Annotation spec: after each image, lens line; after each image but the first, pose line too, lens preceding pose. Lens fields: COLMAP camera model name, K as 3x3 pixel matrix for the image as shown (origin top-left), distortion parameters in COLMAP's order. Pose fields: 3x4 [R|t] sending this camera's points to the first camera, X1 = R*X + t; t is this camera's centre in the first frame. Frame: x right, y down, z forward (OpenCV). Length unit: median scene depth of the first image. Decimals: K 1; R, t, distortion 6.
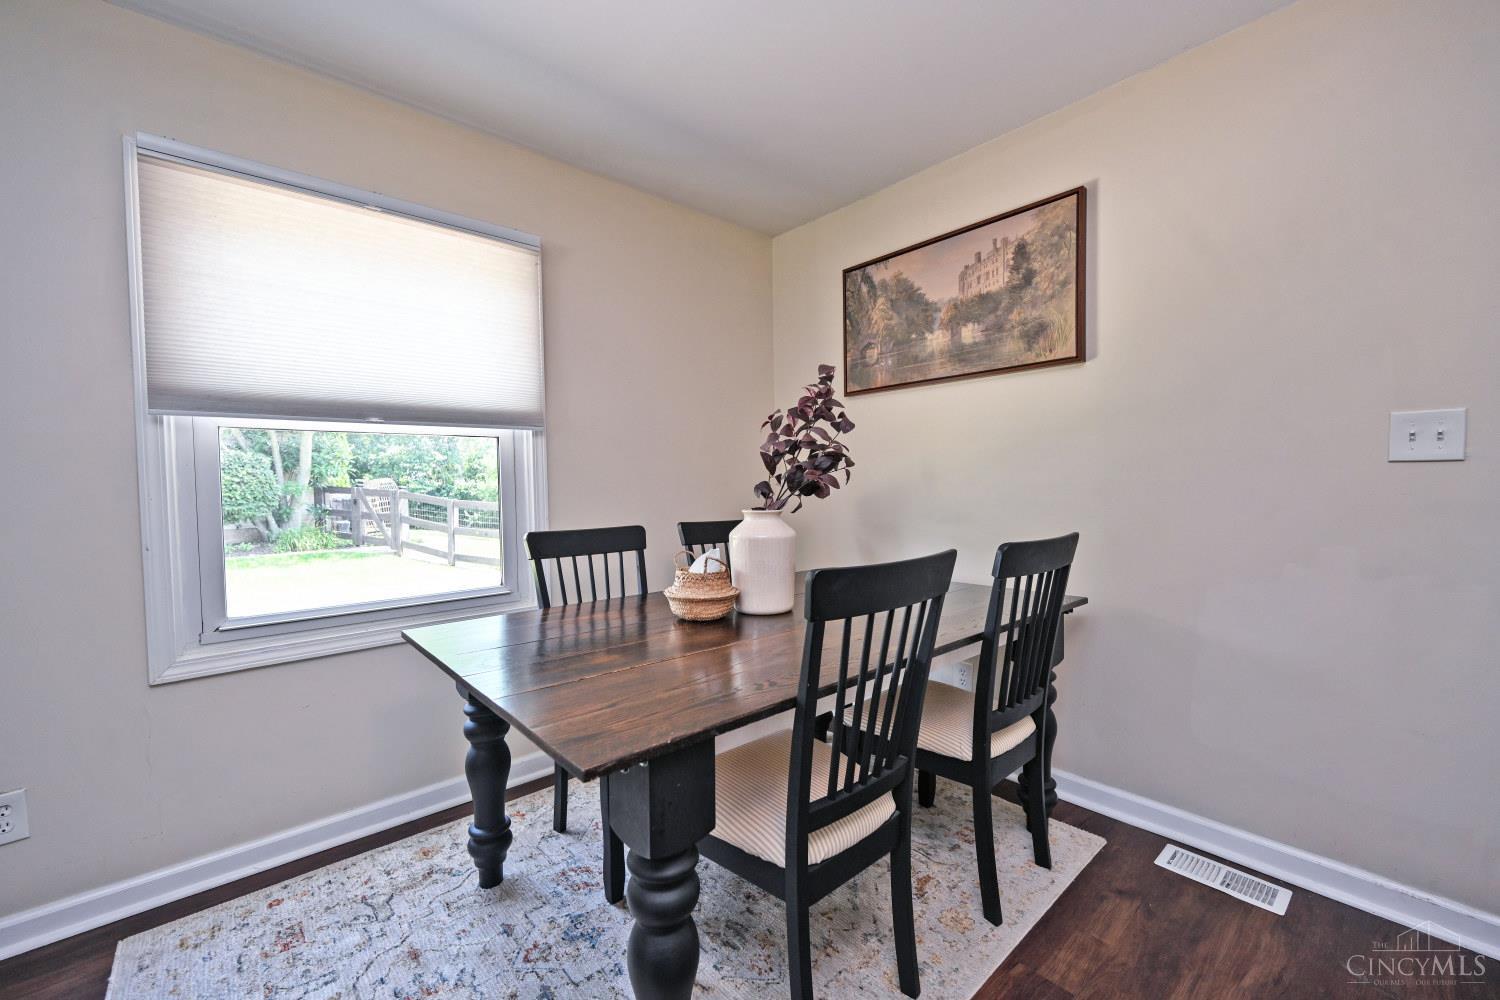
lens RADIAL K [[606.0, 0, 751.9], [0, 606.0, 505.8], [0, 0, 1]] dist [-0.000444, 0.000035]
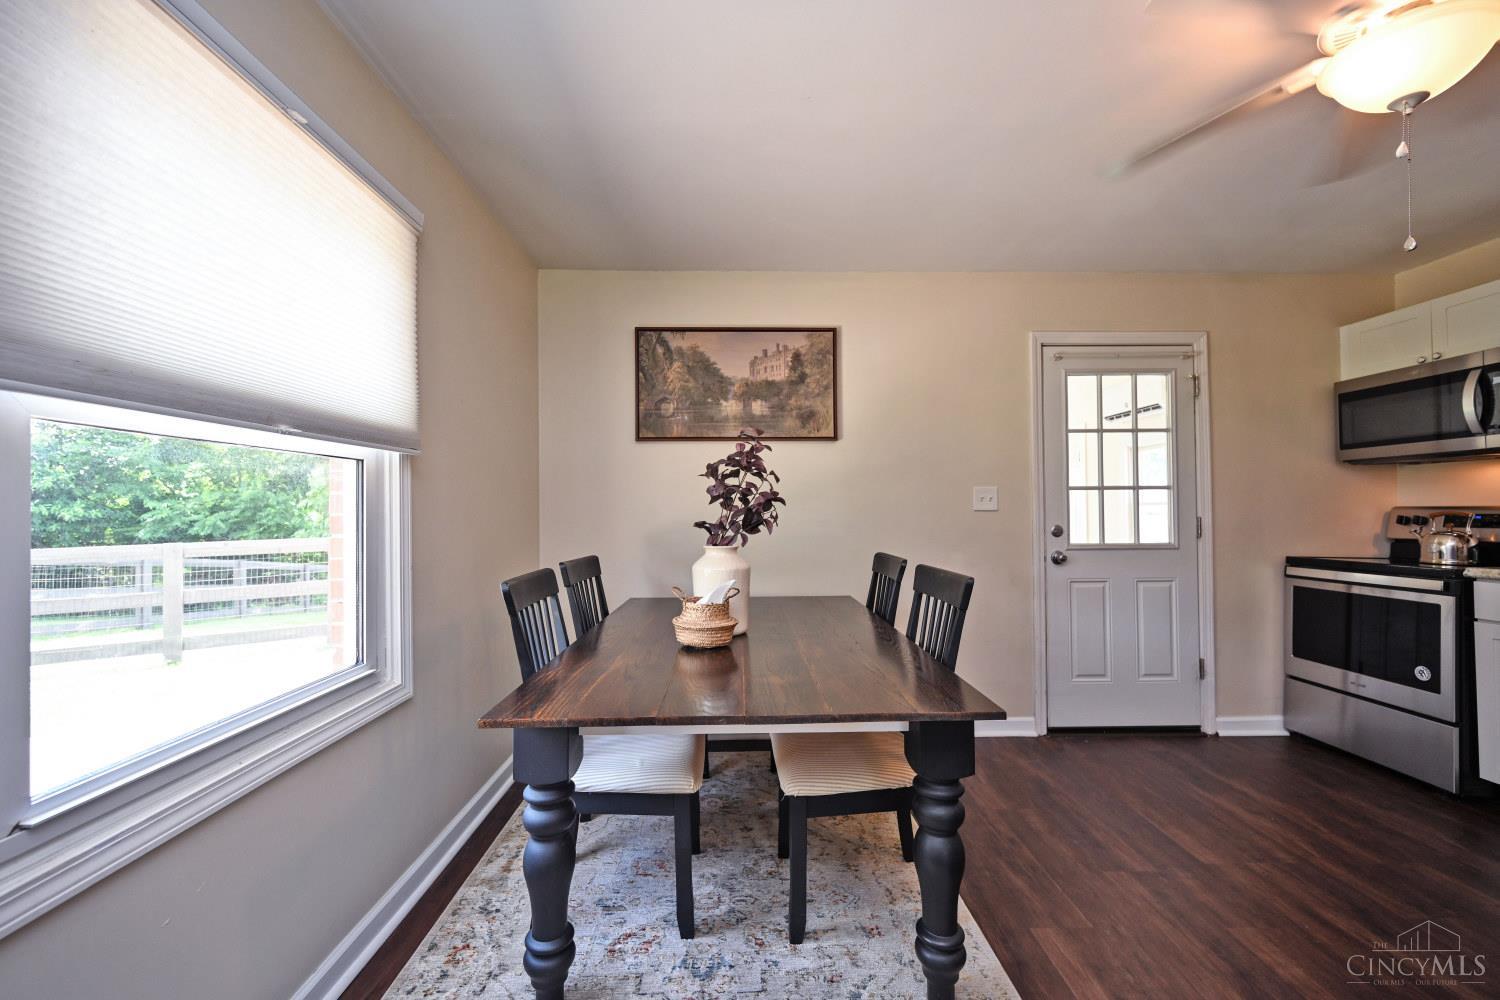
lens RADIAL K [[606.0, 0, 751.9], [0, 606.0, 505.8], [0, 0, 1]] dist [-0.000444, 0.000035]
pose [[0.644193, 0.015132, 0.764713, -0.661387], [0.023027, 0.998967, -0.039166, -0.017413], [-0.764516, 0.042839, 0.643180, 0.165558]]
